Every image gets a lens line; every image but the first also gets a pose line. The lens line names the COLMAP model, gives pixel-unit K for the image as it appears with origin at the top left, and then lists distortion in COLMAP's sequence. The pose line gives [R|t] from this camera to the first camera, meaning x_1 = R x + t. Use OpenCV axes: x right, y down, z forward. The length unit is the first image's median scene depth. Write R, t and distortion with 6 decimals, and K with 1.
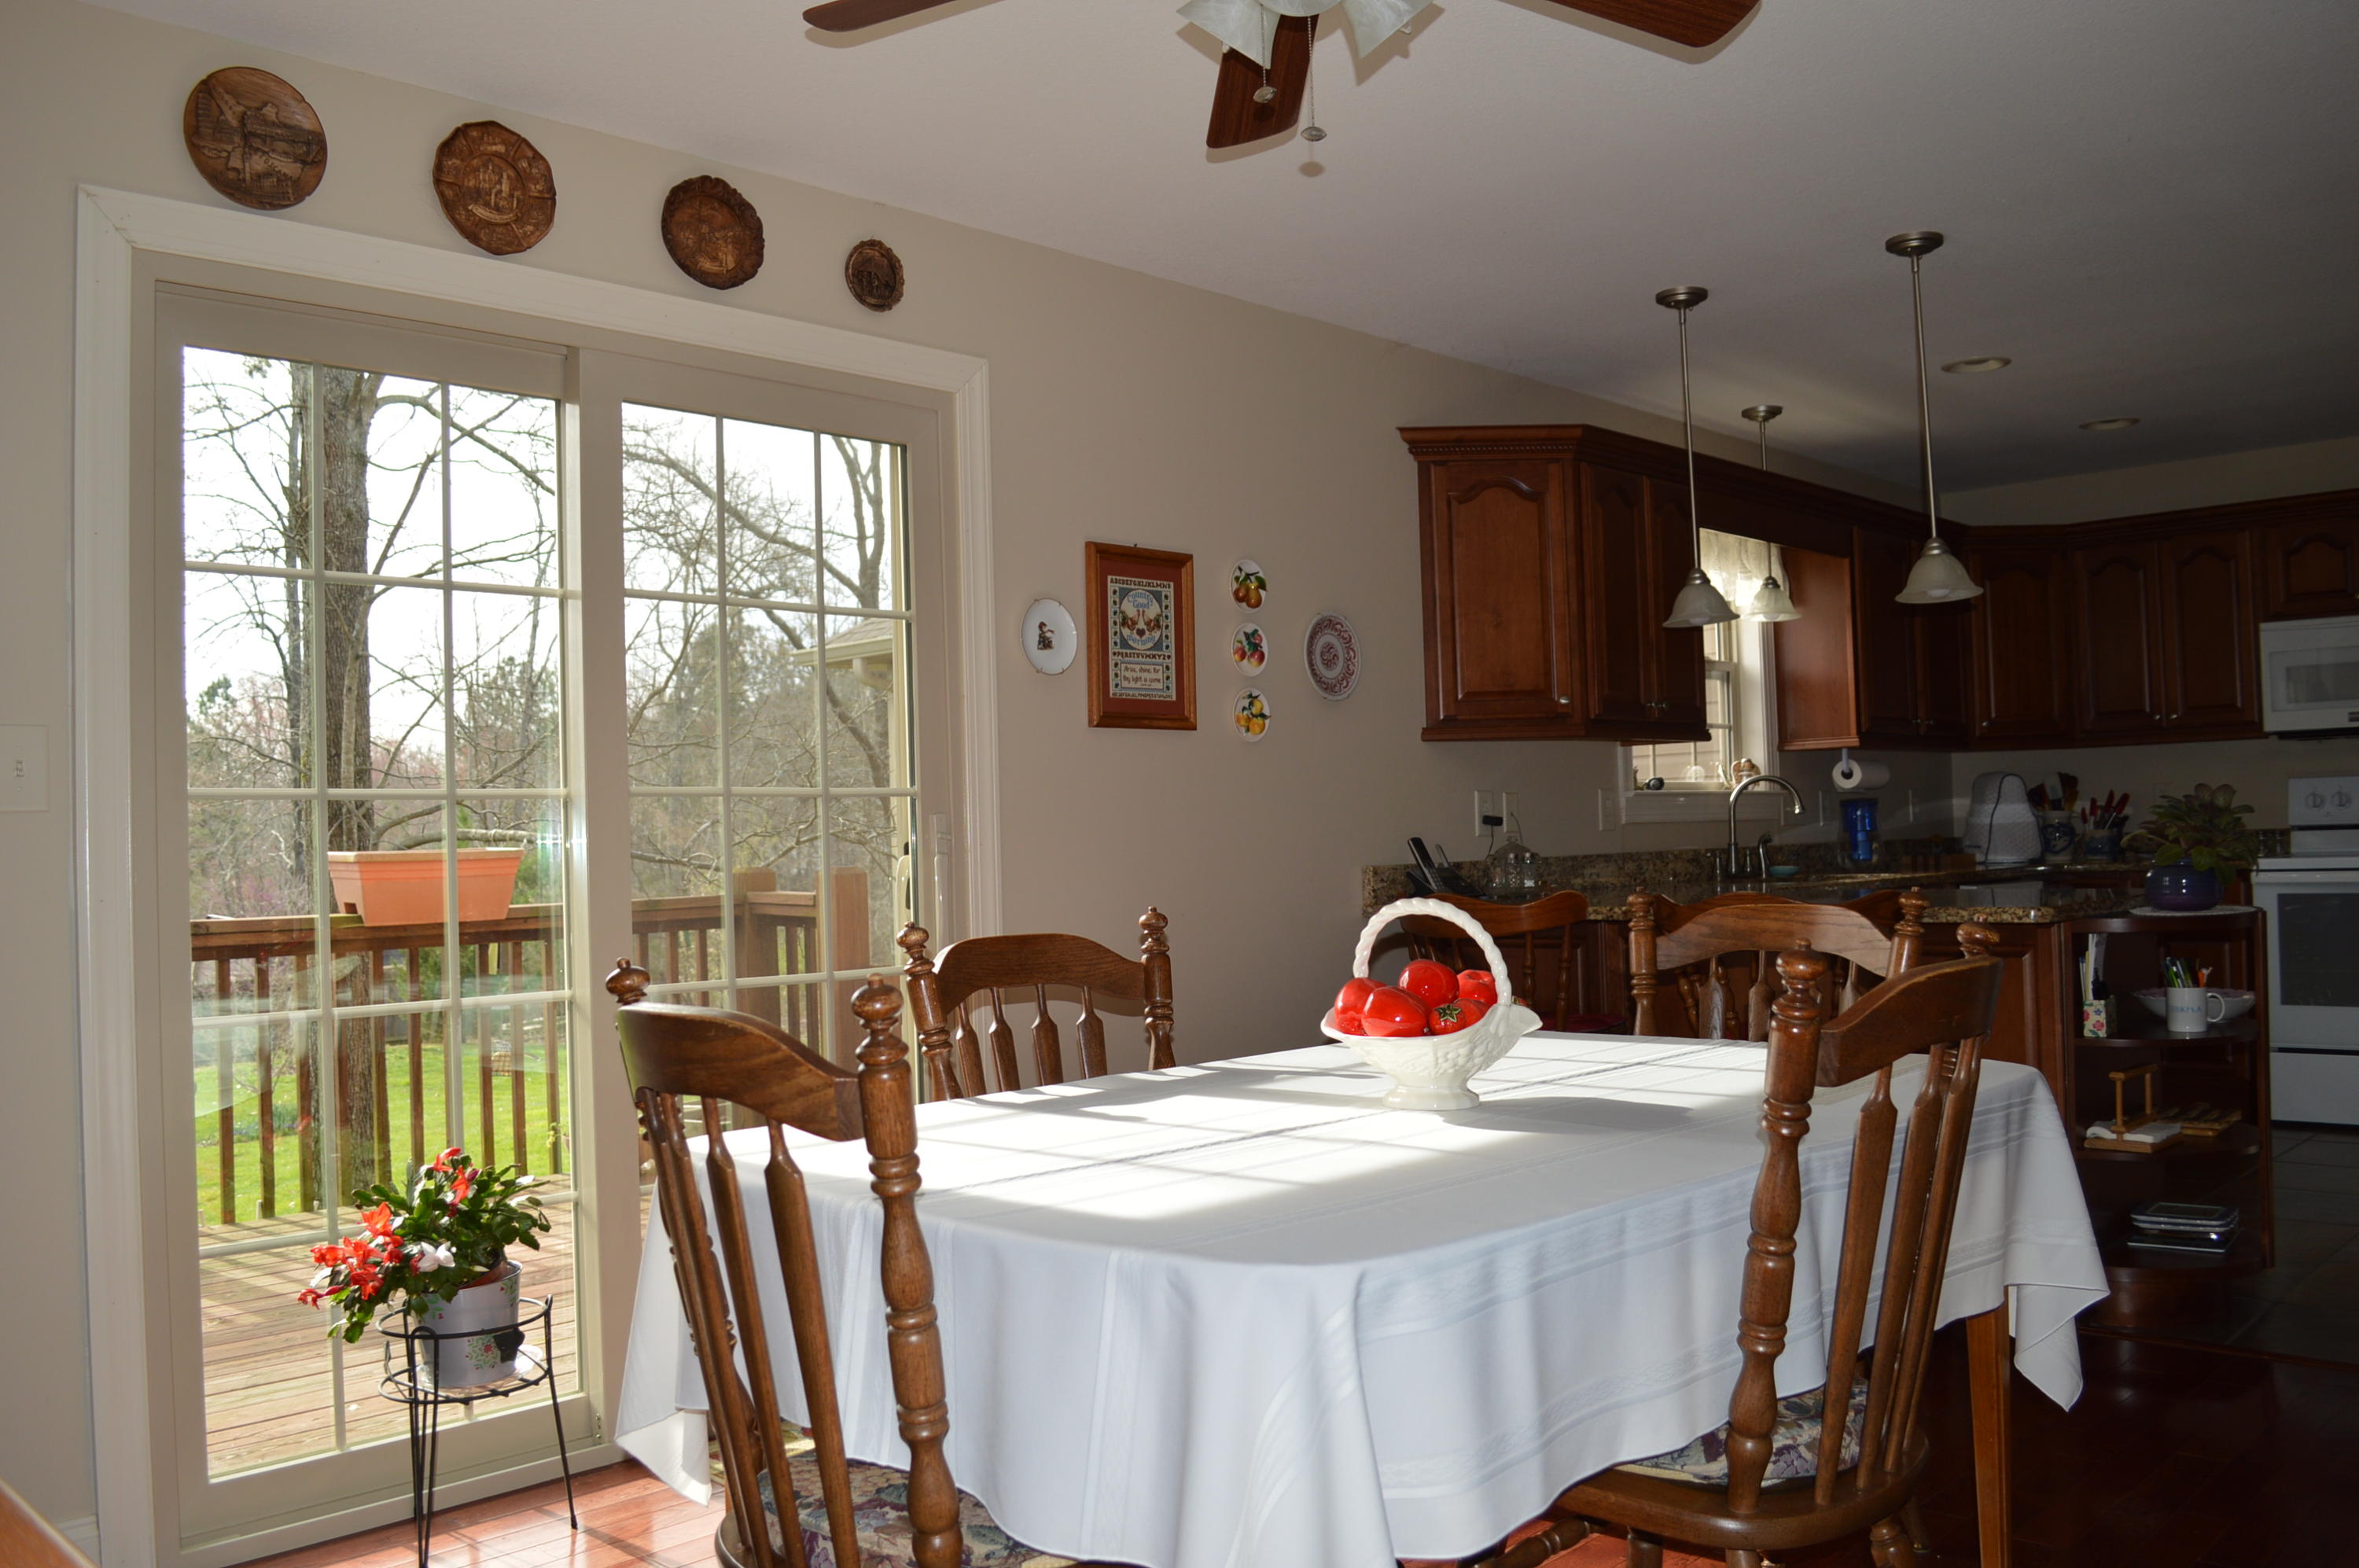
lens RADIAL K [[1908.8, 0, 1164.6], [0, 1908.8, 791.2], [0, 0, 1]] dist [-0.077896, 0.006103]
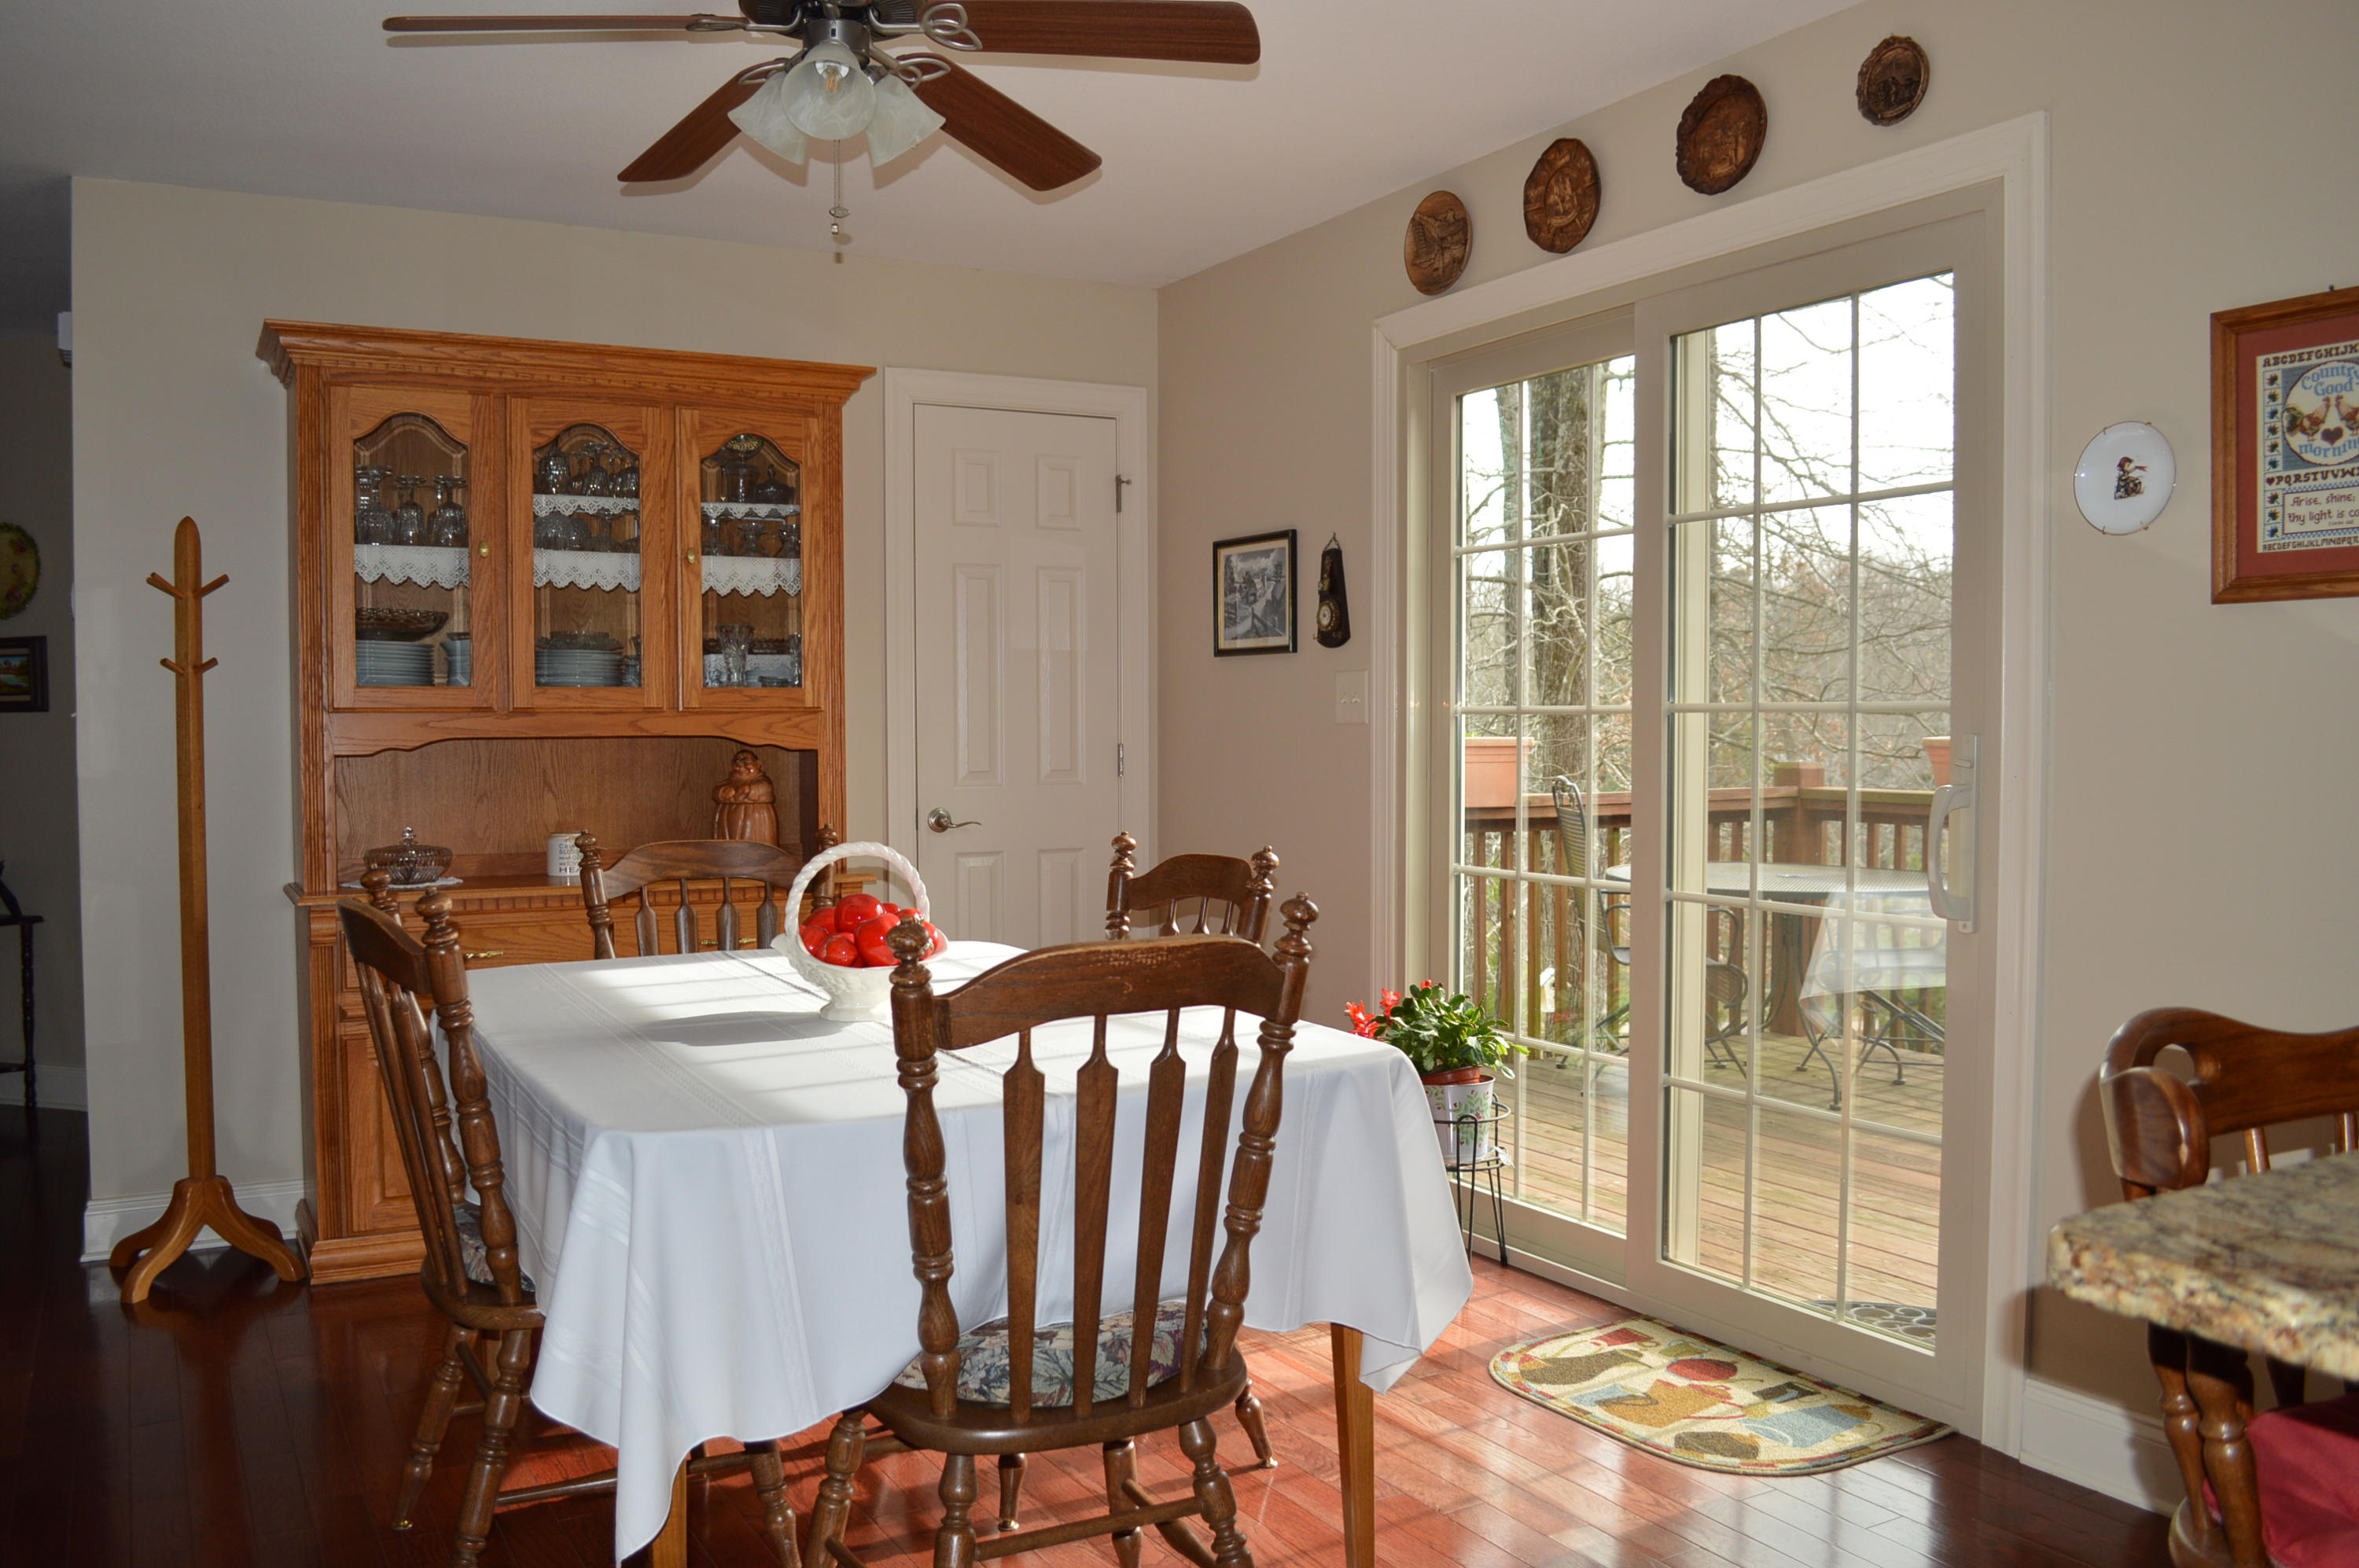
lens RADIAL K [[1927.9, 0, 1179.5], [0, 1927.9, 784.0], [0, 0, 1]] dist [-0.058611, 0.003041]
pose [[-0.275527, 0.060851, -0.959365, 0.724526], [0.038554, 0.997891, 0.052222, -0.020972], [0.960520, -0.022599, -0.277292, 0.898785]]
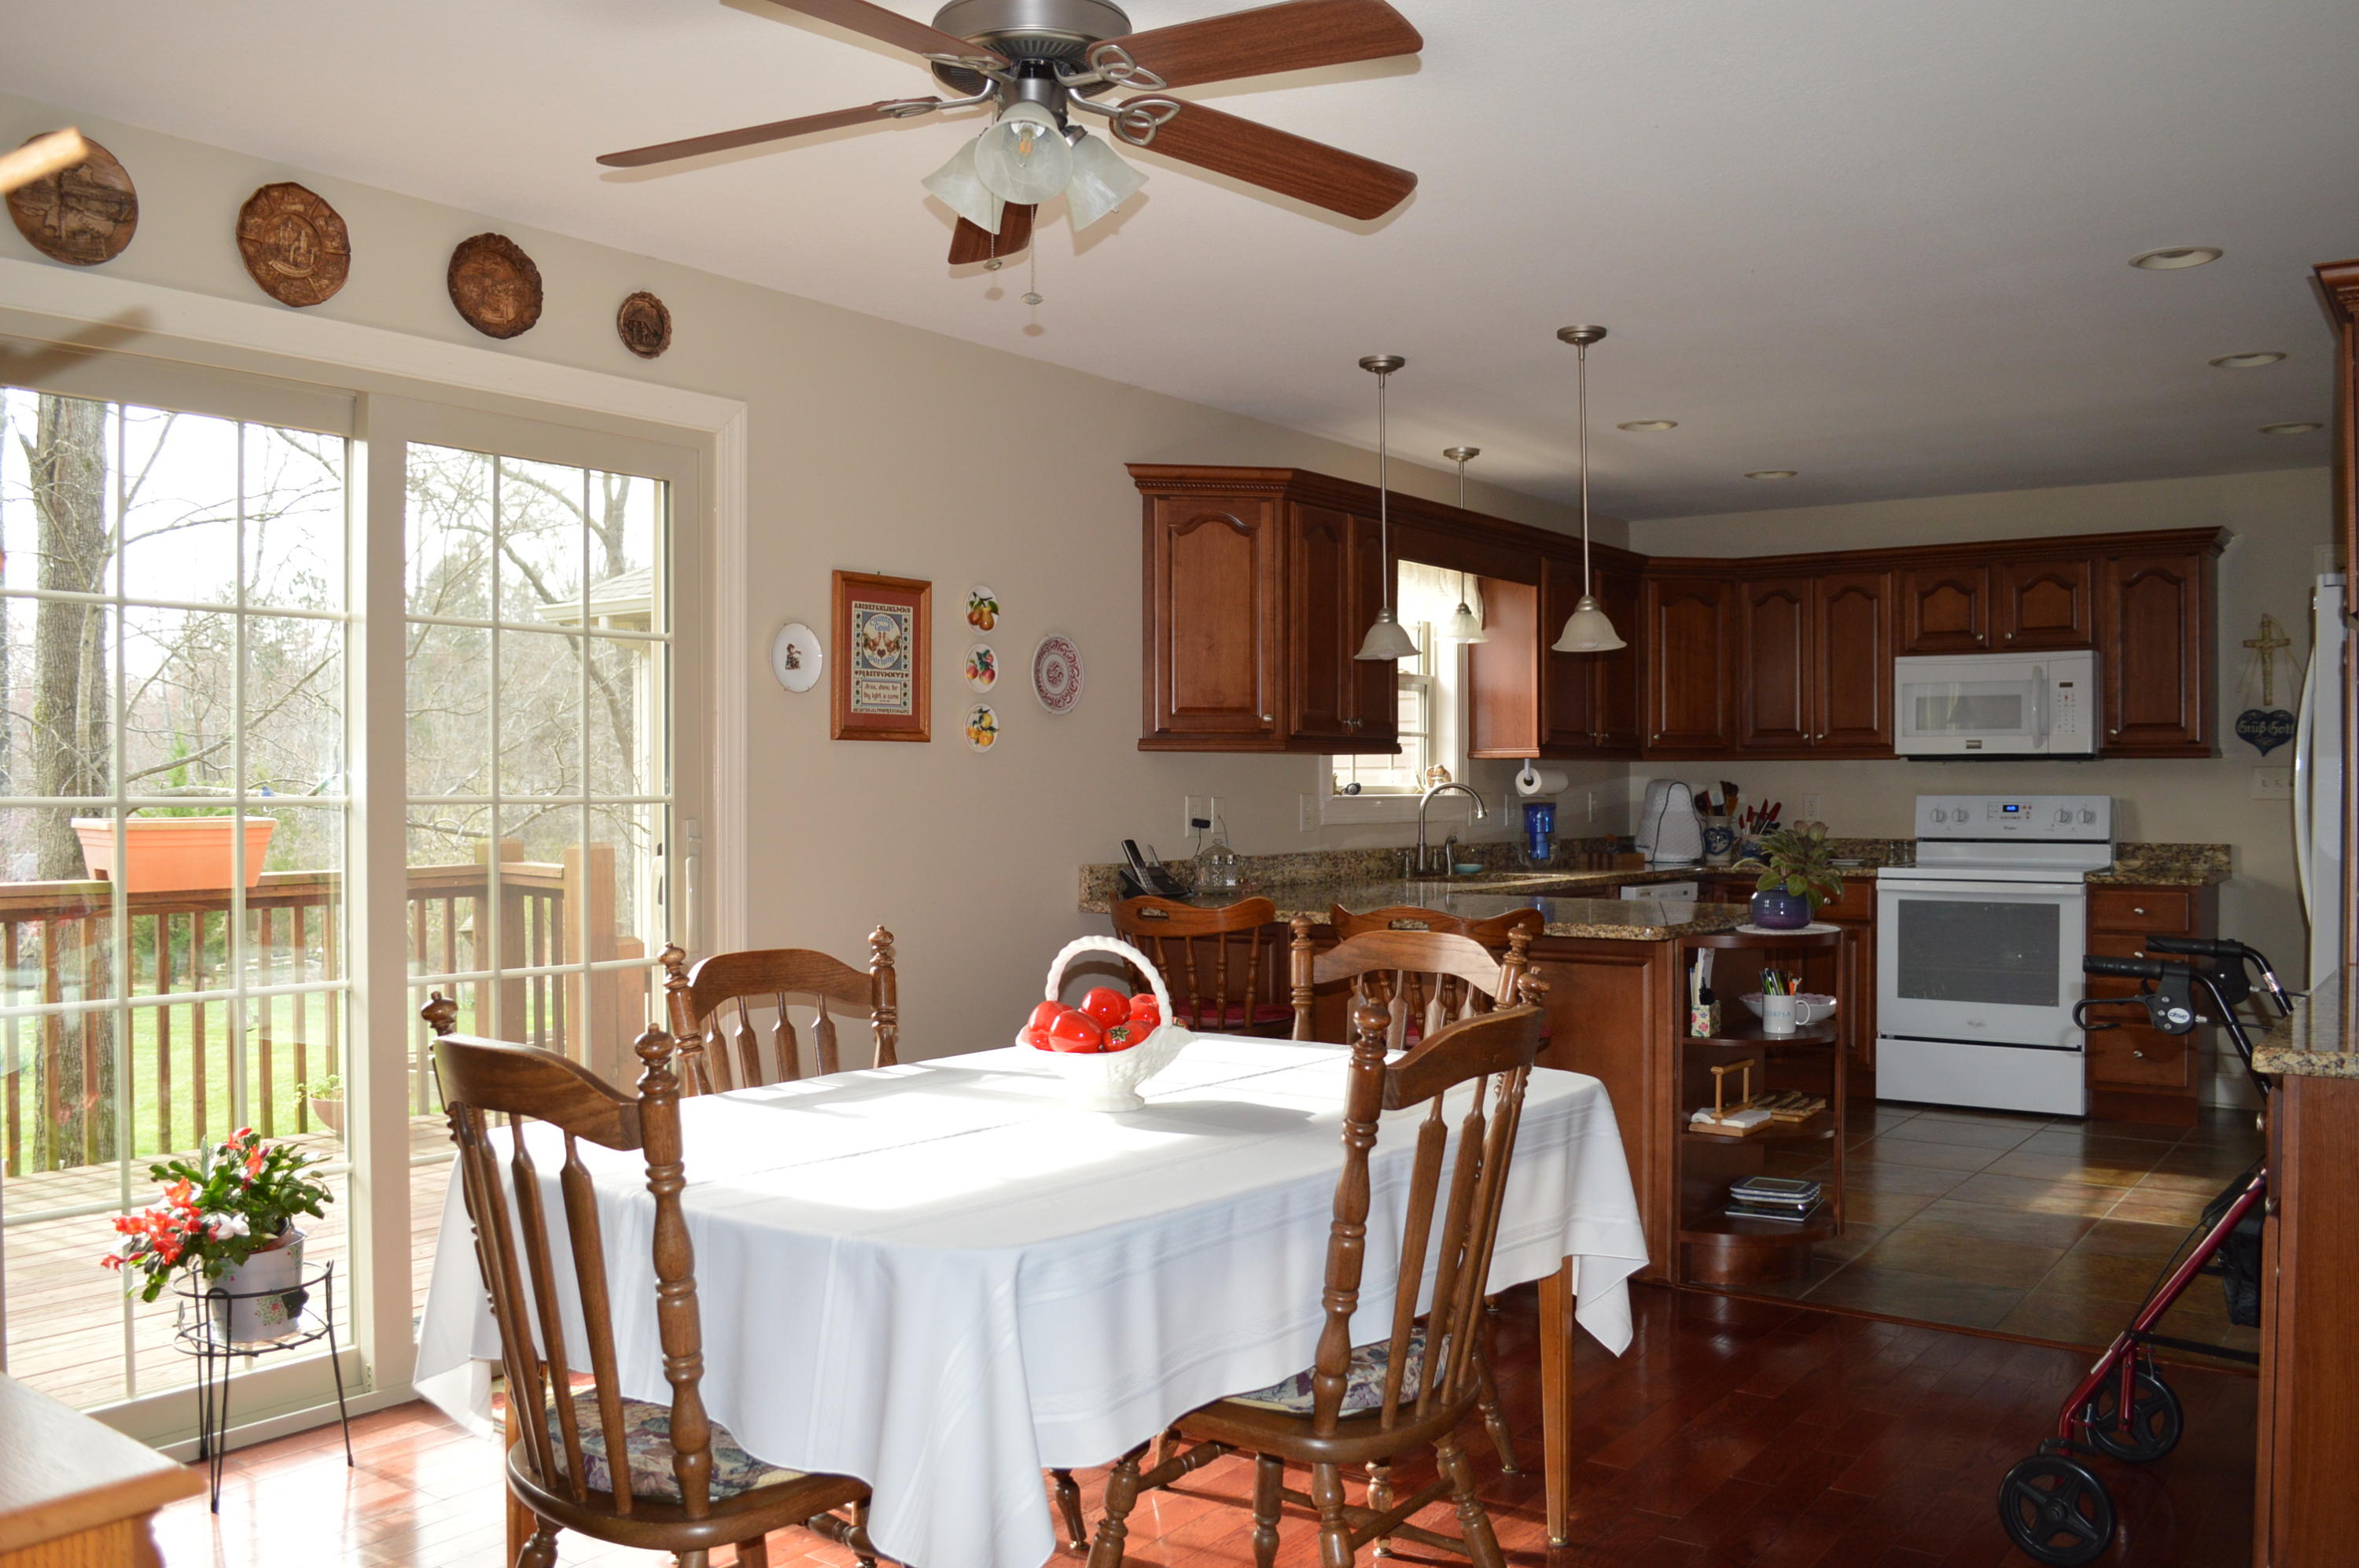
lens RADIAL K [[1908.8, 0, 1164.6], [0, 1908.8, 791.2], [0, 0, 1]] dist [-0.077896, 0.006103]
pose [[0.990779, 0.027150, 0.132738, 0.006201], [-0.030601, 0.999243, 0.024026, -0.038724], [-0.131985, -0.027866, 0.990860, -0.118668]]
